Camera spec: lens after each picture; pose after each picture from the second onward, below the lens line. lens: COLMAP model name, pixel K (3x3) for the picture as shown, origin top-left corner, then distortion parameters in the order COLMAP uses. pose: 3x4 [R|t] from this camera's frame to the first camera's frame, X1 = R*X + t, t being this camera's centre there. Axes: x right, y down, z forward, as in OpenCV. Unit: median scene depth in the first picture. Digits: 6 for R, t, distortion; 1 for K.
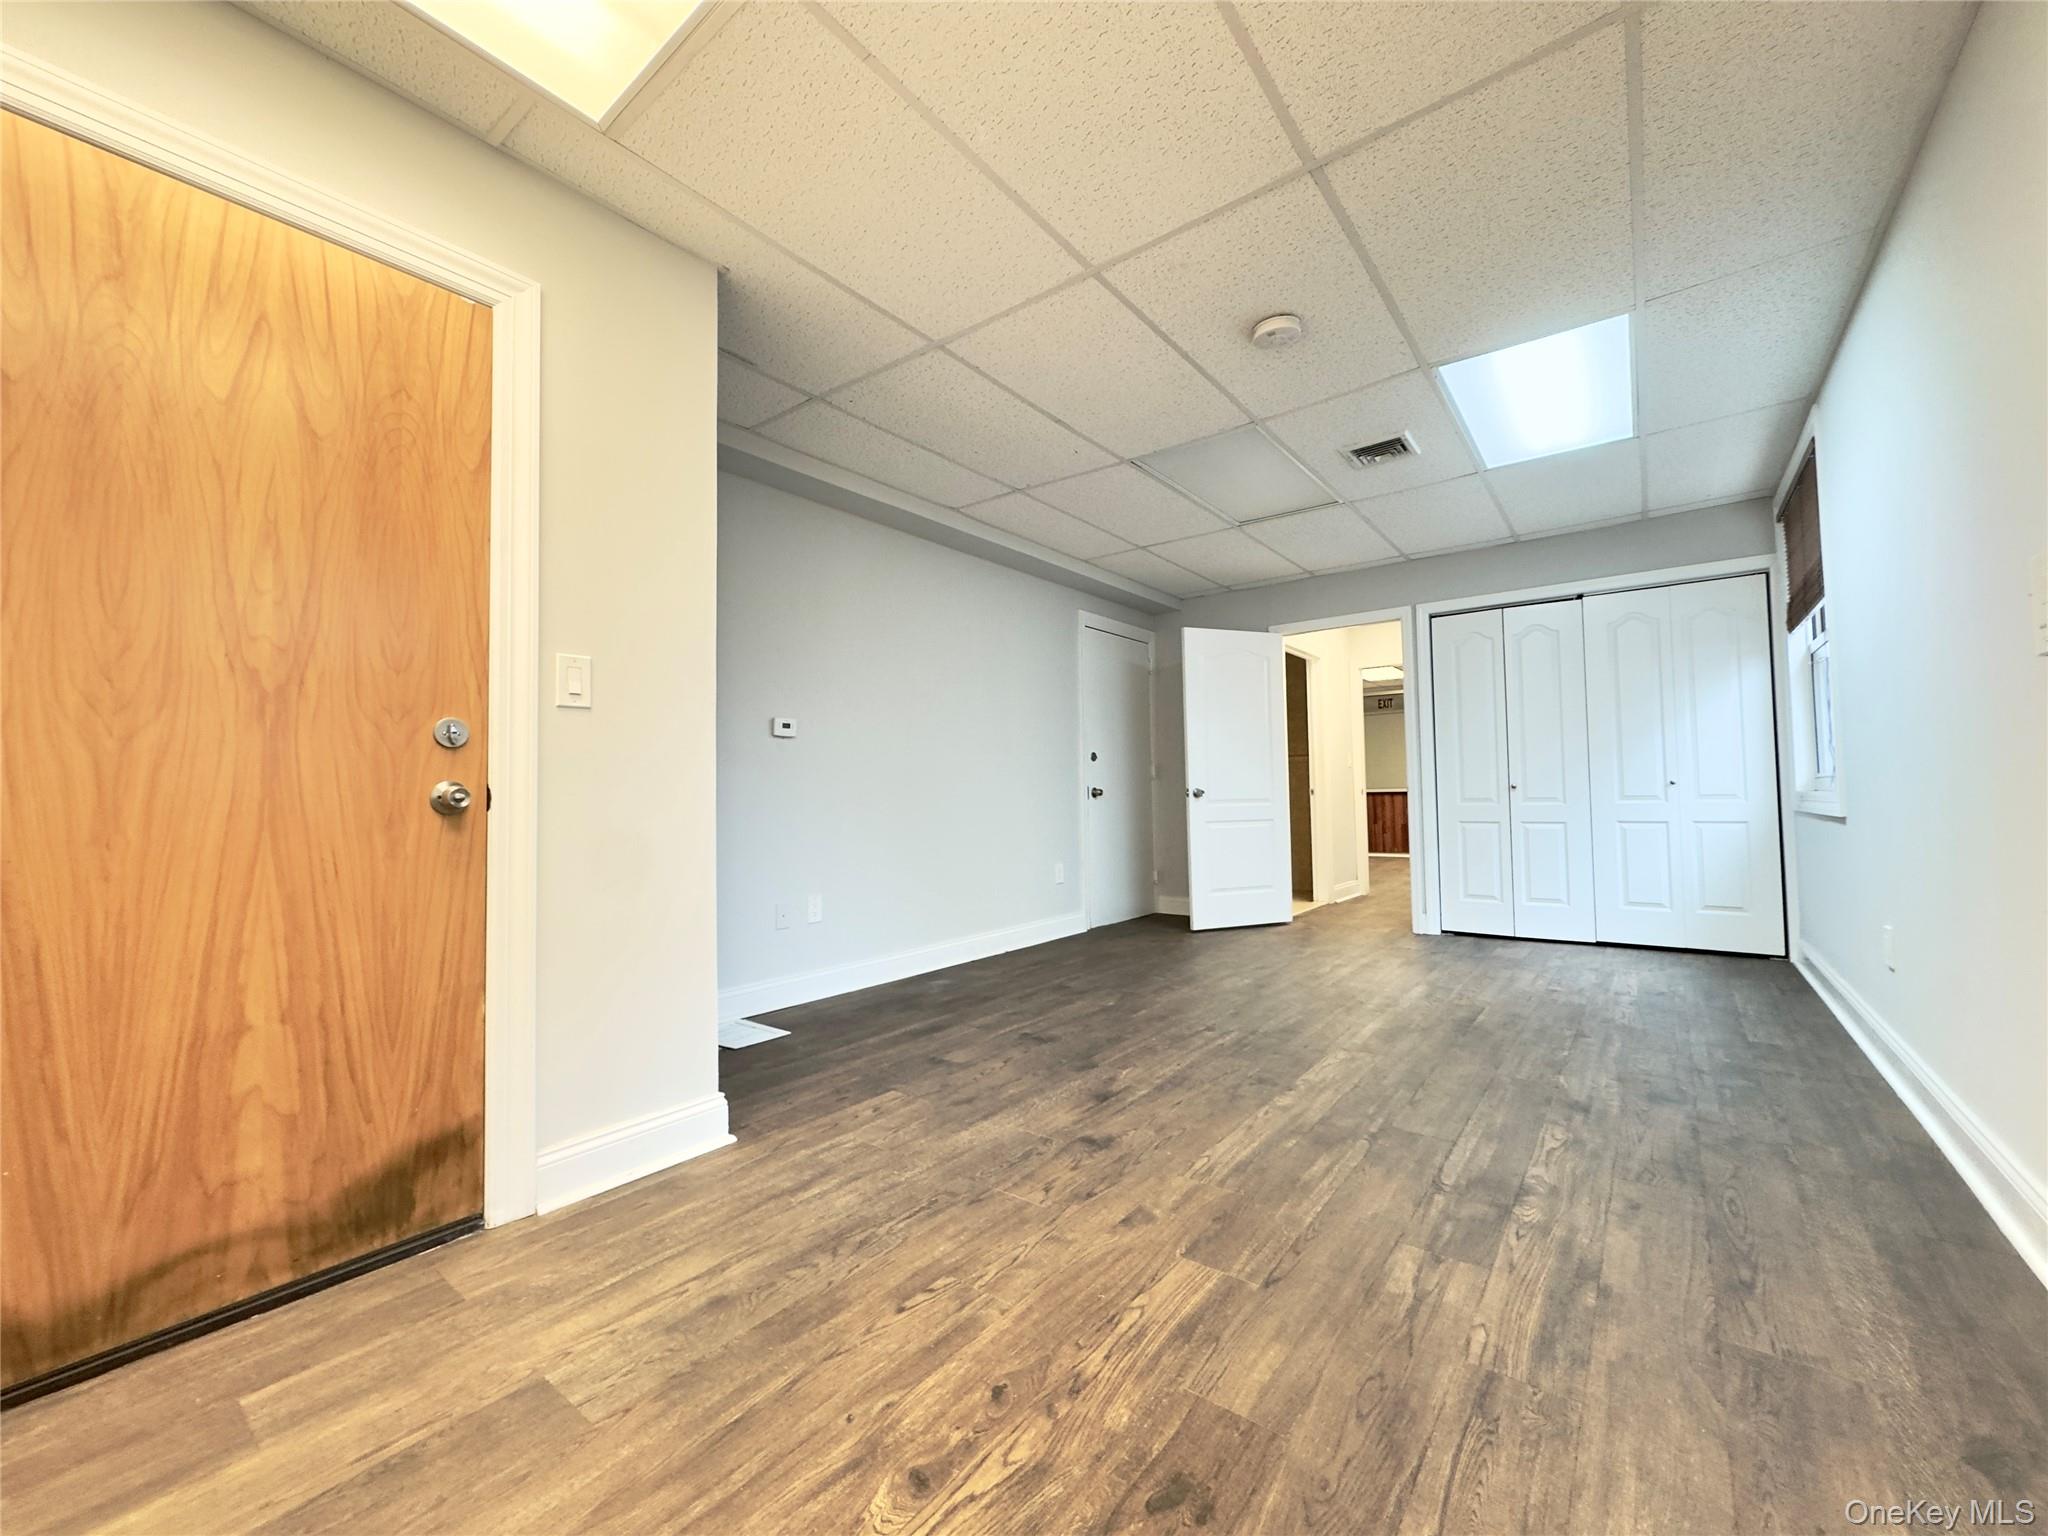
lens RADIAL K [[814.2, 0, 1022.4], [0, 814.2, 762.5], [0, 0, 1]] dist [-0.002207, 0.000449]
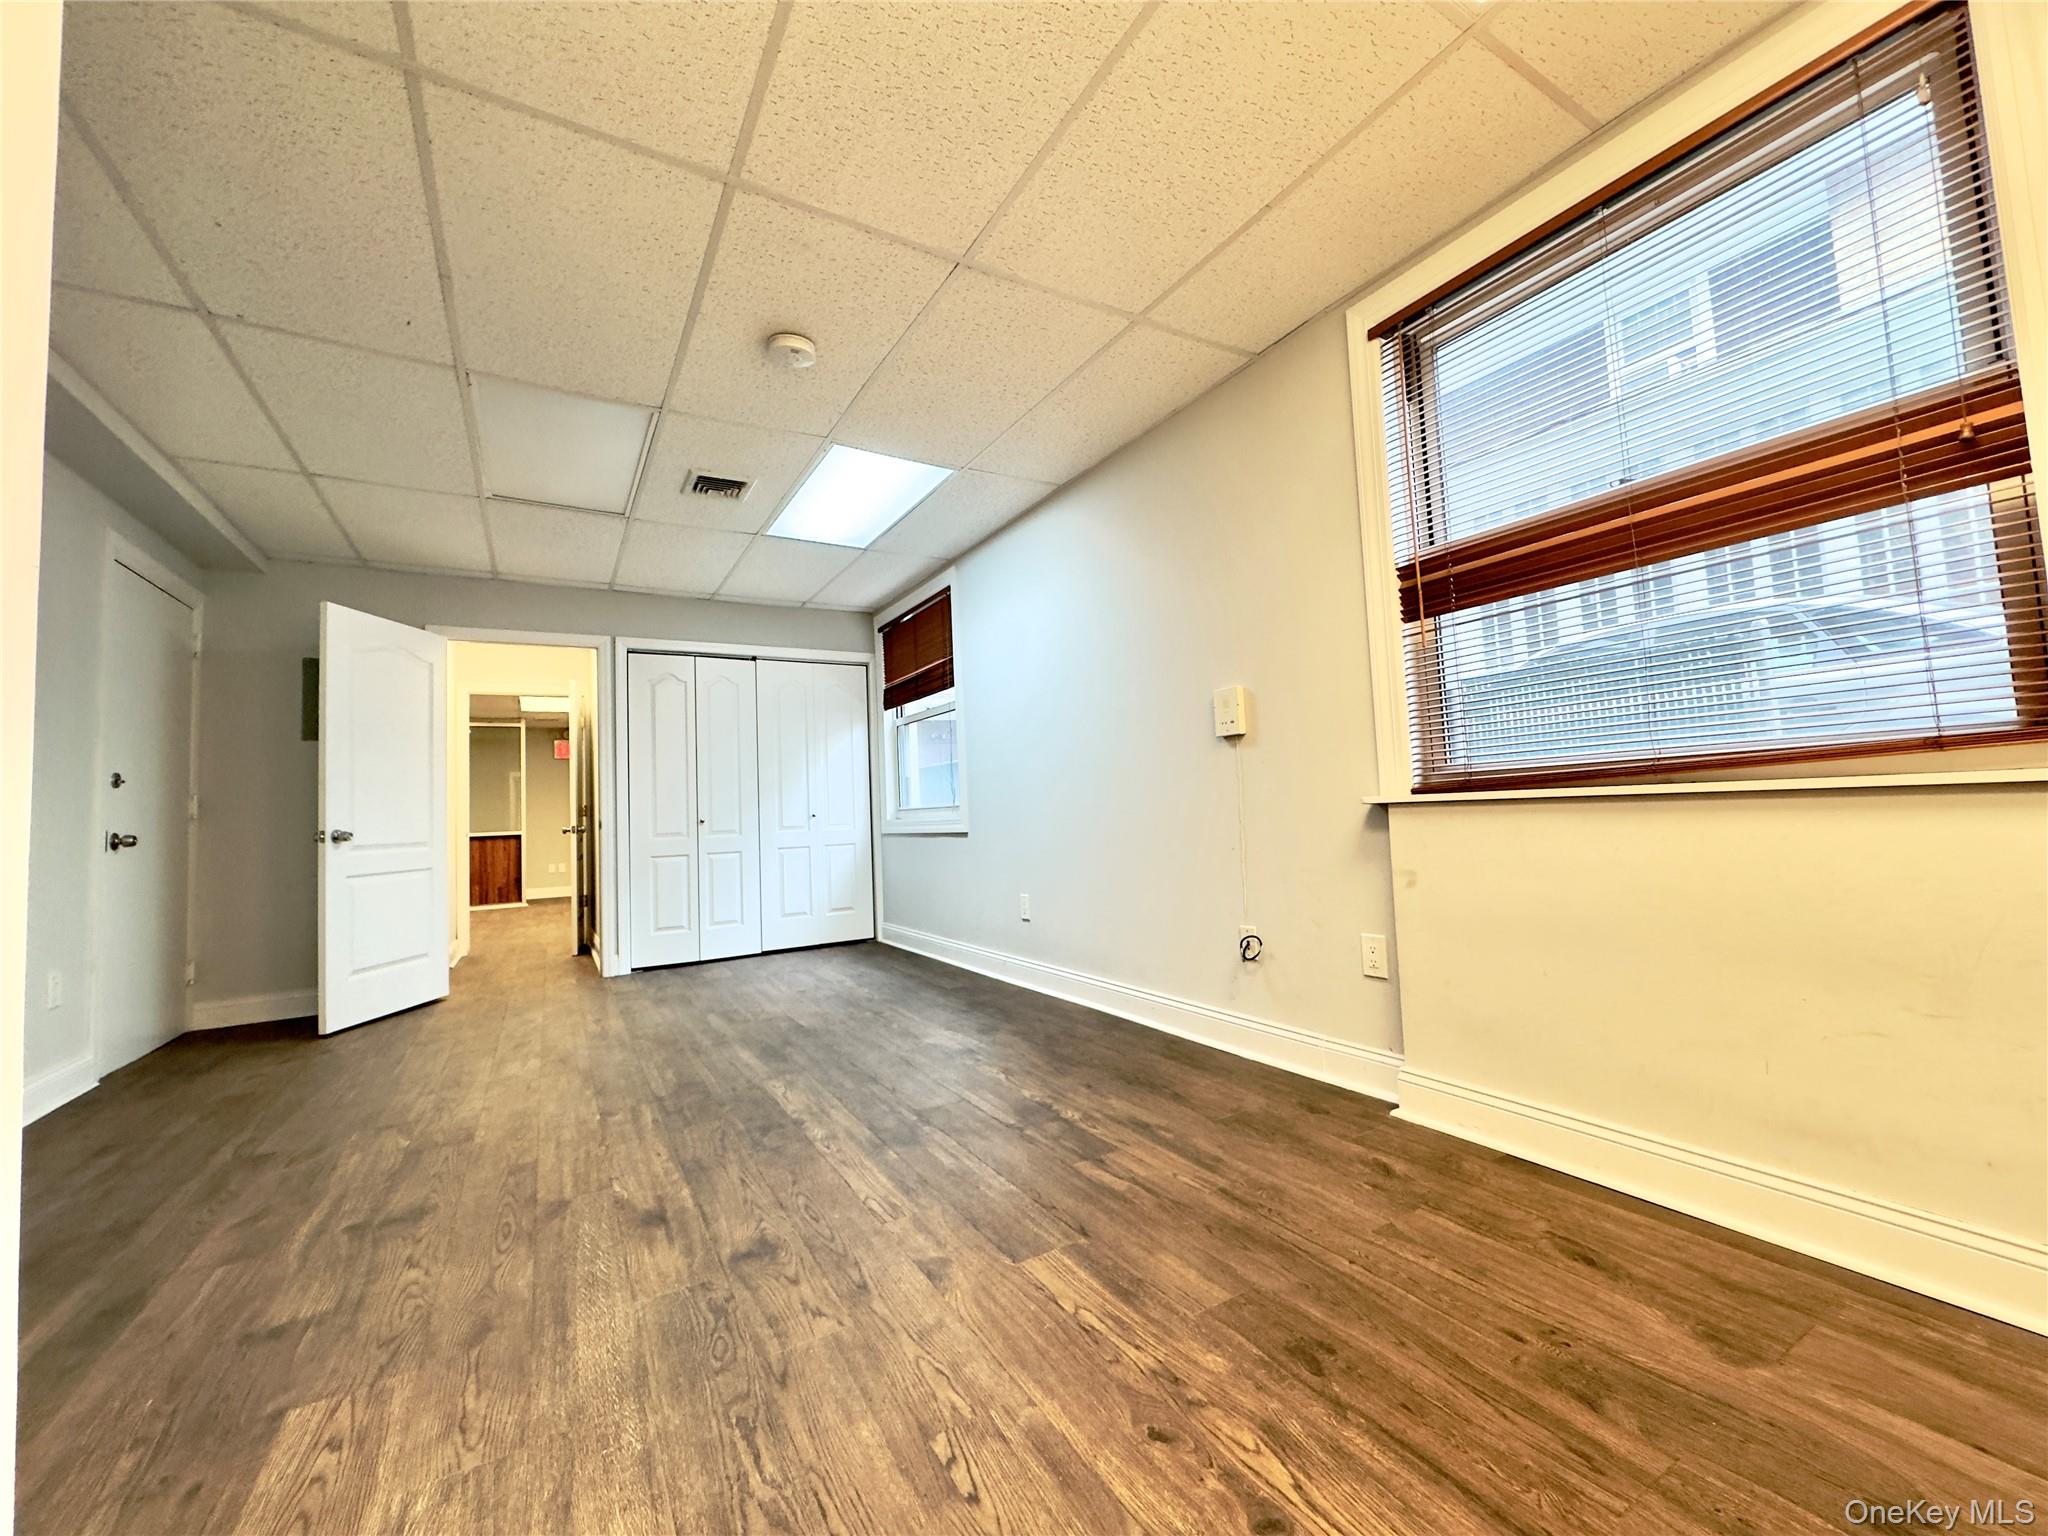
lens RADIAL K [[814.2, 0, 1022.4], [0, 814.2, 762.5], [0, 0, 1]] dist [-0.002207, 0.000449]
pose [[0.367719, 0.056663, 0.928209, -0.508933], [-0.000162, 0.998146, -0.060868, 0.036303], [-0.929937, 0.022232, 0.367046, 0.408366]]
